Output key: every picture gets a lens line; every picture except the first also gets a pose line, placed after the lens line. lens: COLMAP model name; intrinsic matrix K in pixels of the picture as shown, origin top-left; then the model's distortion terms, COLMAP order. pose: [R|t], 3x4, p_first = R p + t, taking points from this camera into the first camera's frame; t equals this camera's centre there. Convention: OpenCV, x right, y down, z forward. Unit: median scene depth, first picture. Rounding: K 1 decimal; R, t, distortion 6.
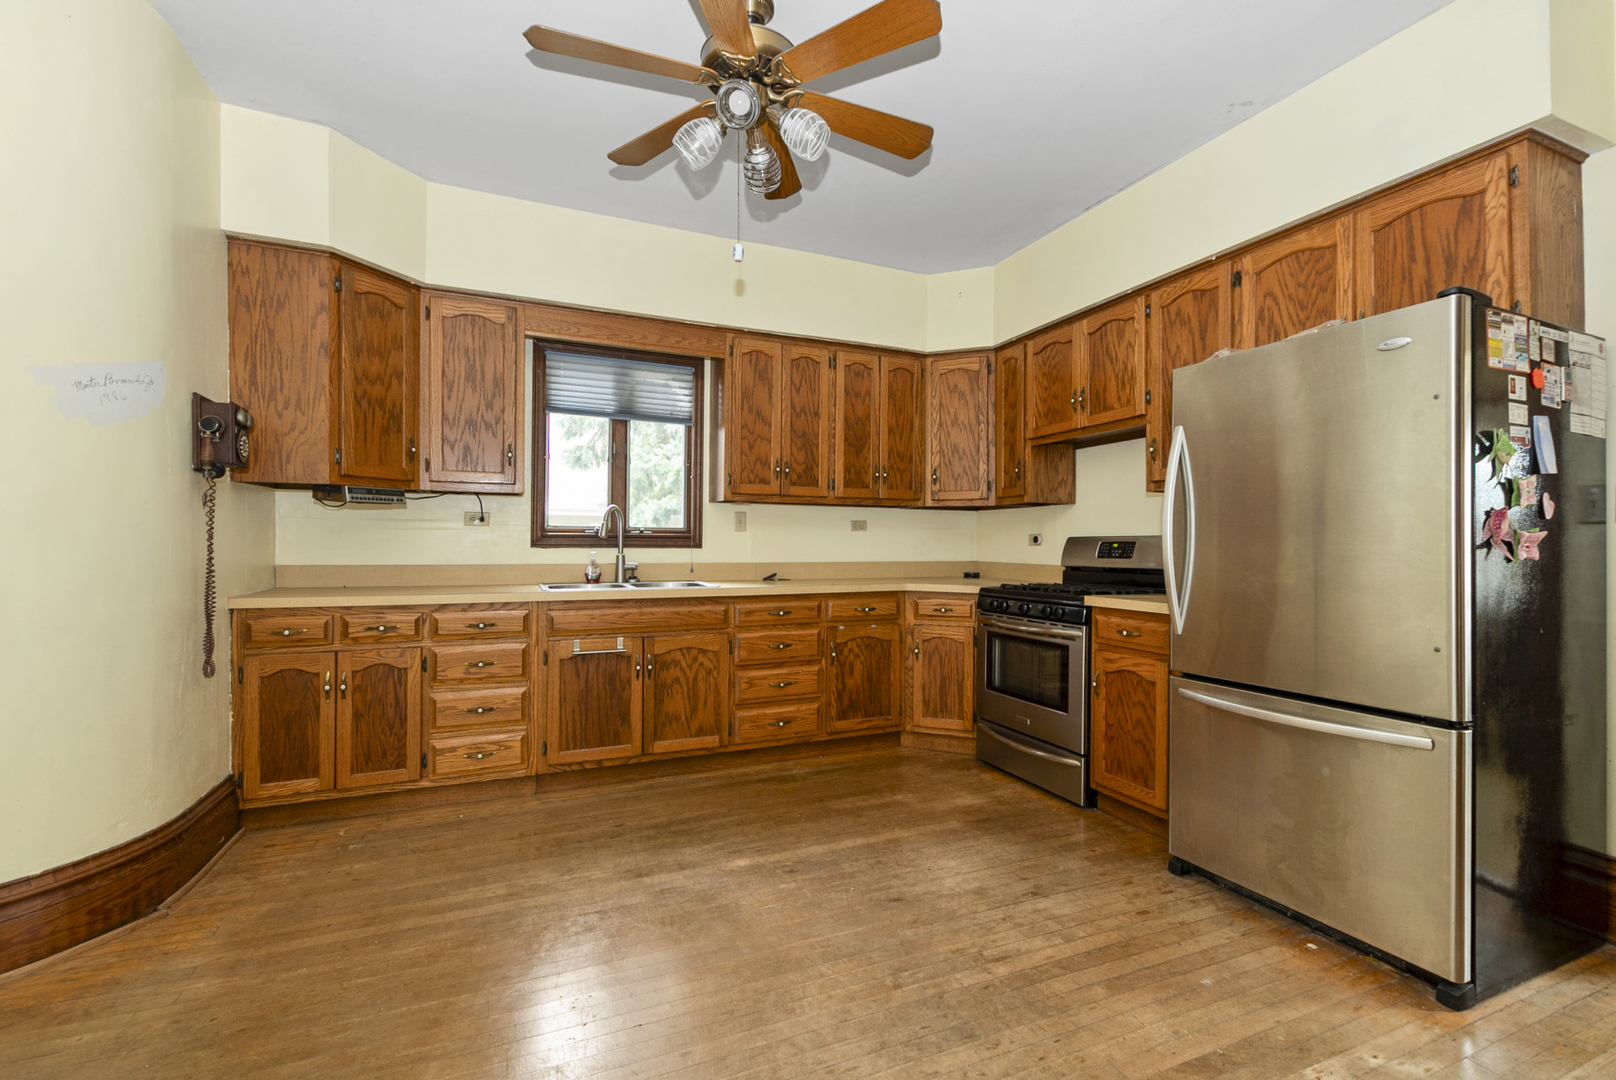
lens RADIAL K [[714.2, 0, 808.0], [0, 714.2, 540.0], [0, 0, 1]] dist [0.001516, 0.000470]
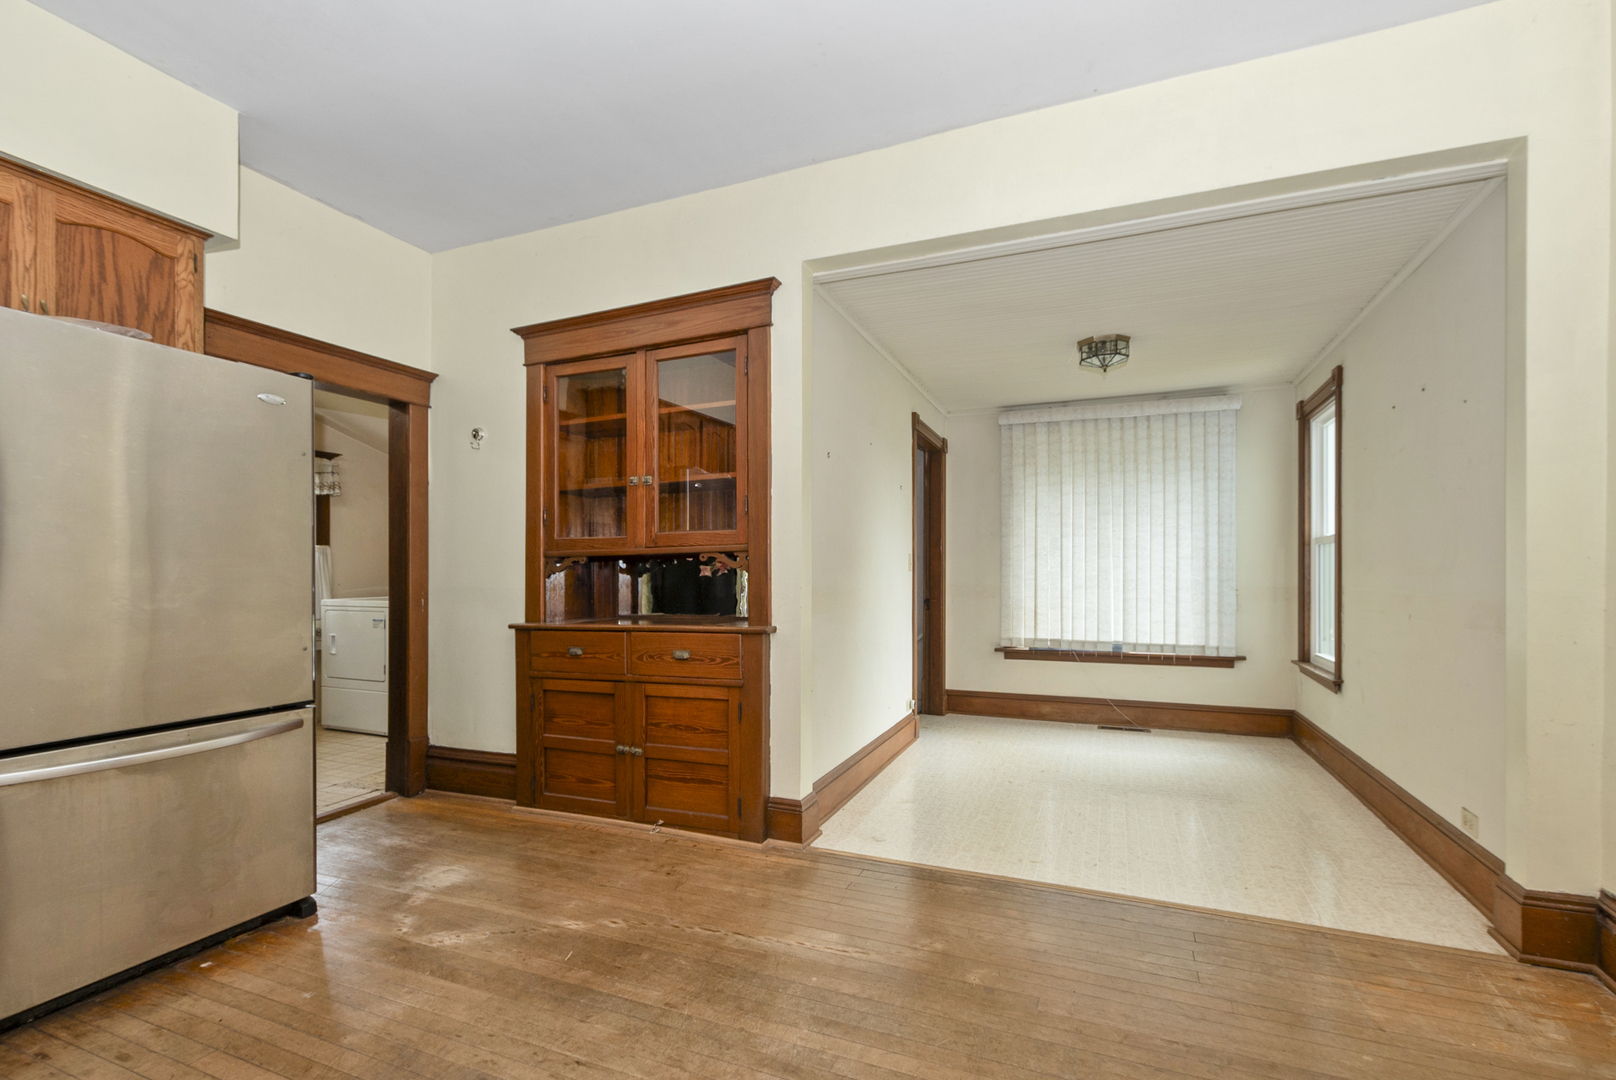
lens RADIAL K [[726.4, 0, 812.8], [0, 726.4, 574.3], [0, 0, 1]] dist [0.004709, 0.000059]
pose [[-0.698118, -0.003652, 0.715973, -0.360136], [-0.010041, 0.999939, -0.004690, 0.007675], [-0.715912, -0.010463, -0.698112, 0.636801]]
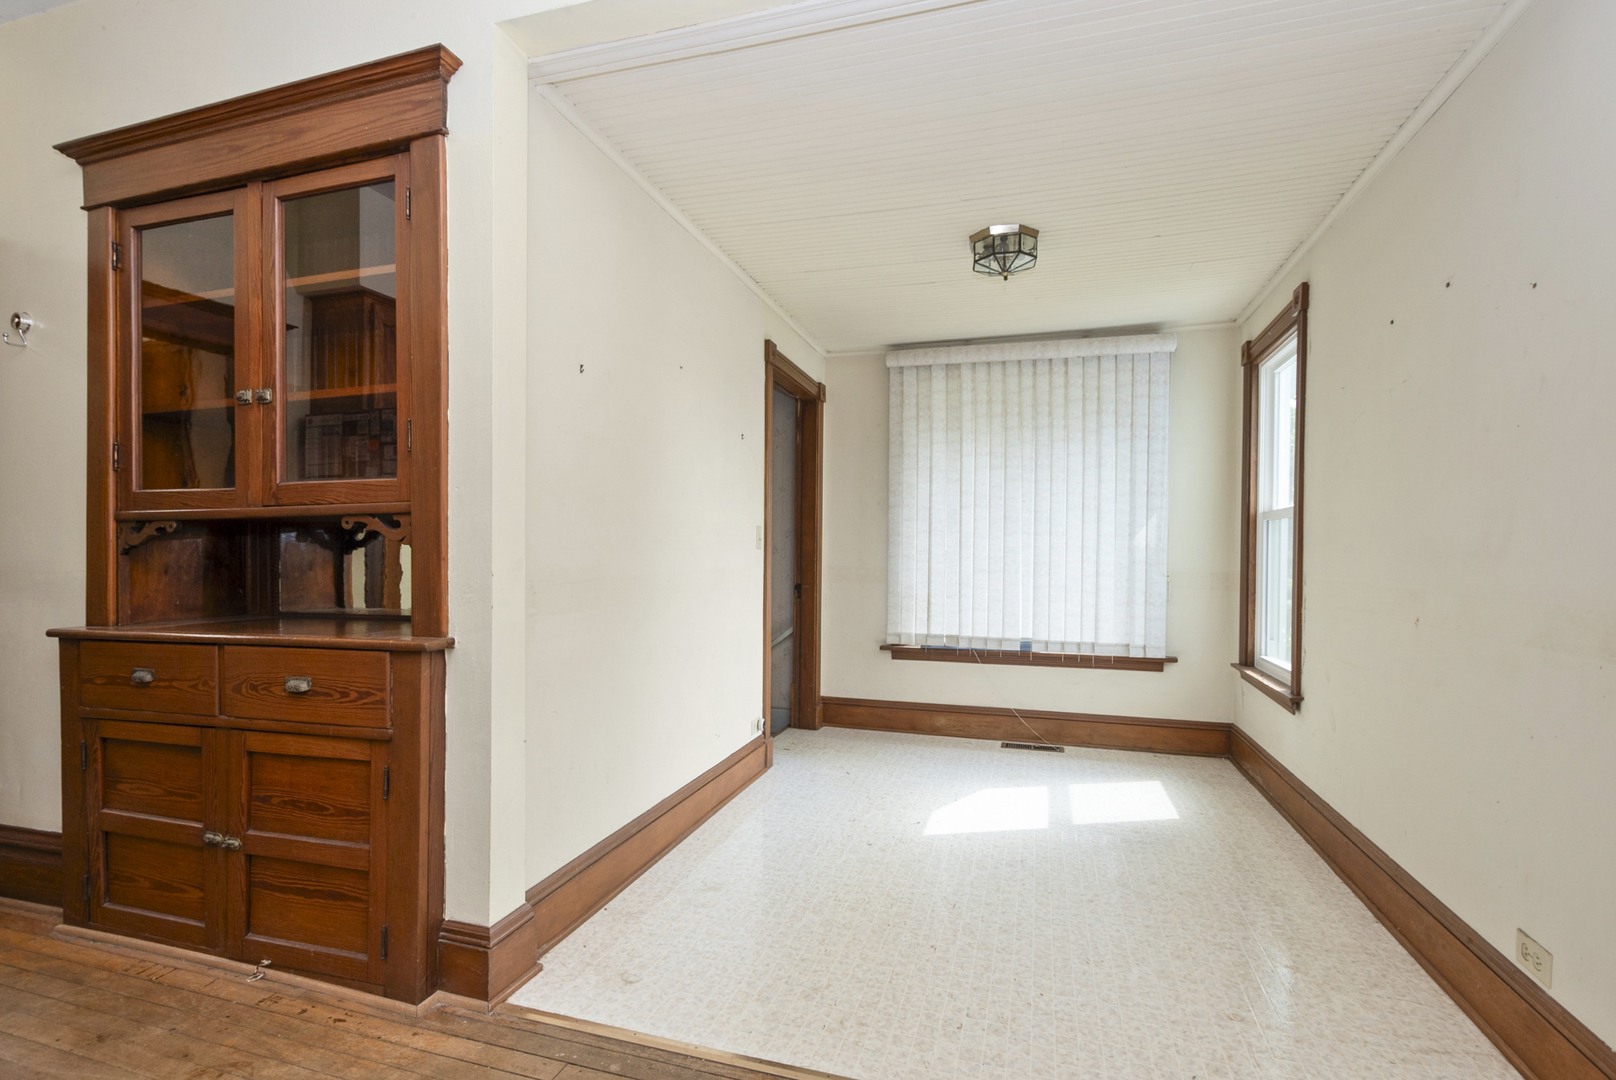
lens RADIAL K [[727.8, 0, 820.3], [0, 727.8, 561.1], [0, 0, 1]] dist [0.009566, -0.004580]
pose [[-0.763516, -0.017304, 0.645557, -0.249864], [-0.017694, 0.999826, 0.005874, 0.003132], [-0.645546, -0.006938, -0.763690, 0.301263]]
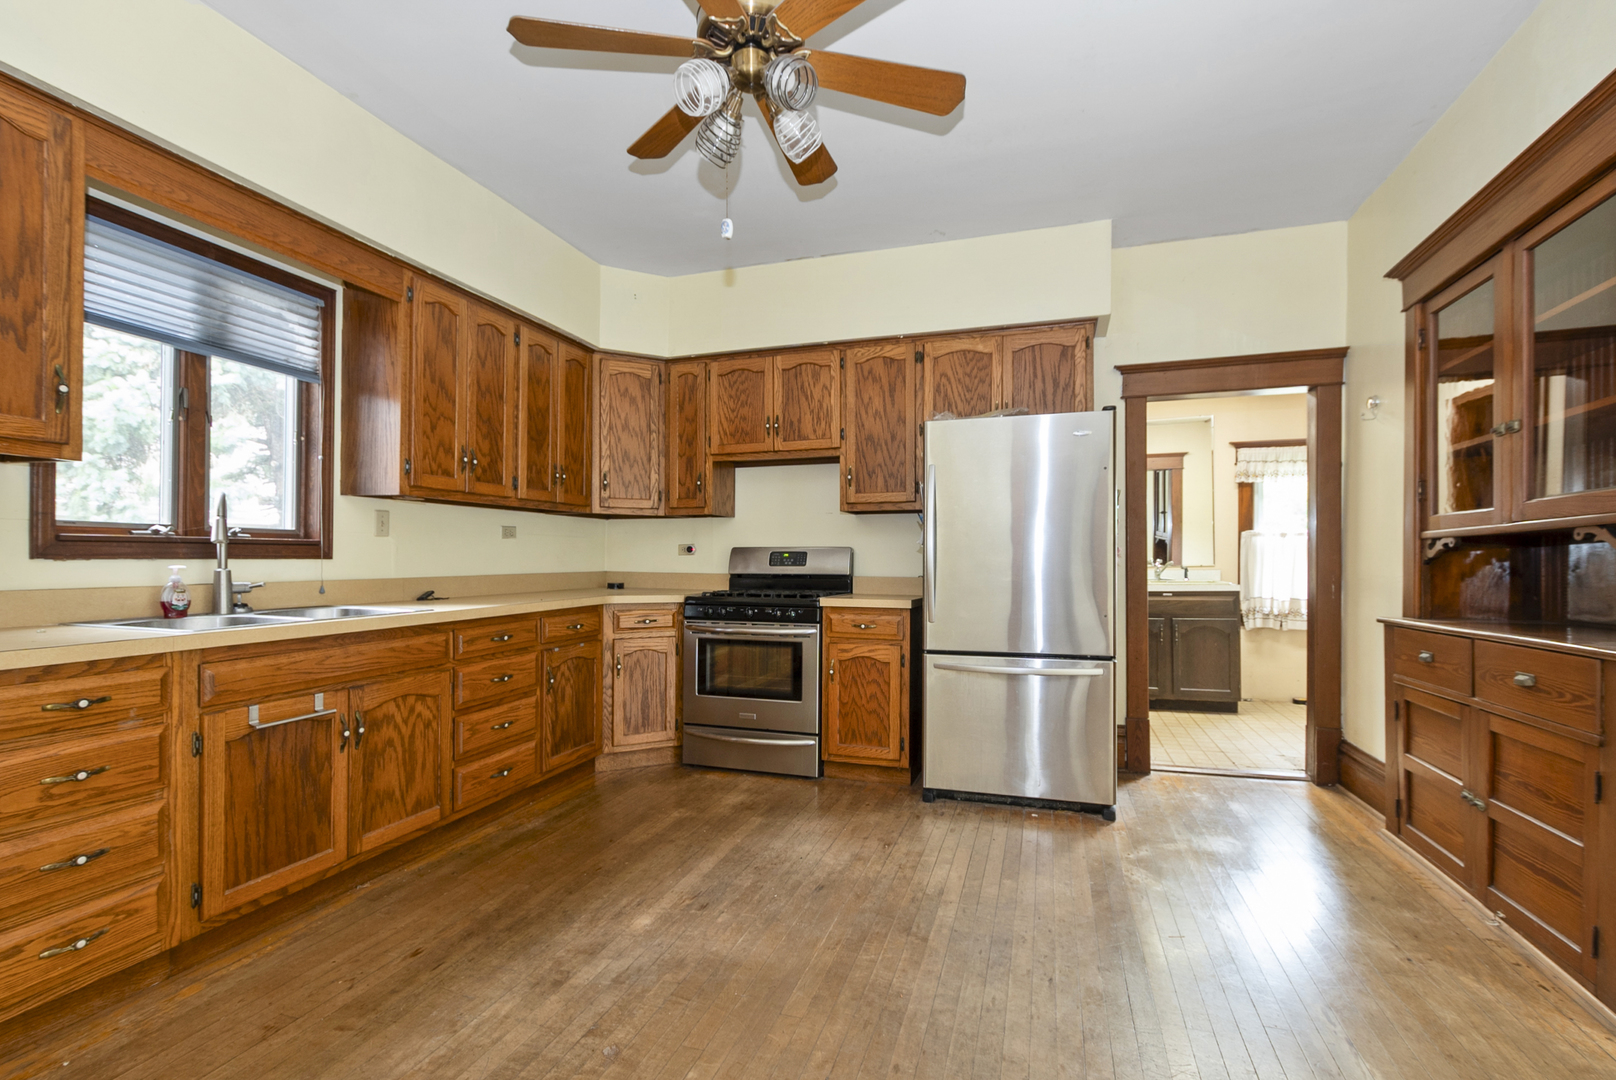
lens RADIAL K [[727.8, 0, 820.3], [0, 727.8, 561.1], [0, 0, 1]] dist [0.009566, -0.004580]
pose [[0.653278, -0.006599, 0.757089, -0.446499], [-0.005900, 0.999887, 0.013807, 0.000664], [-0.757095, -0.013487, 0.653165, 0.189599]]
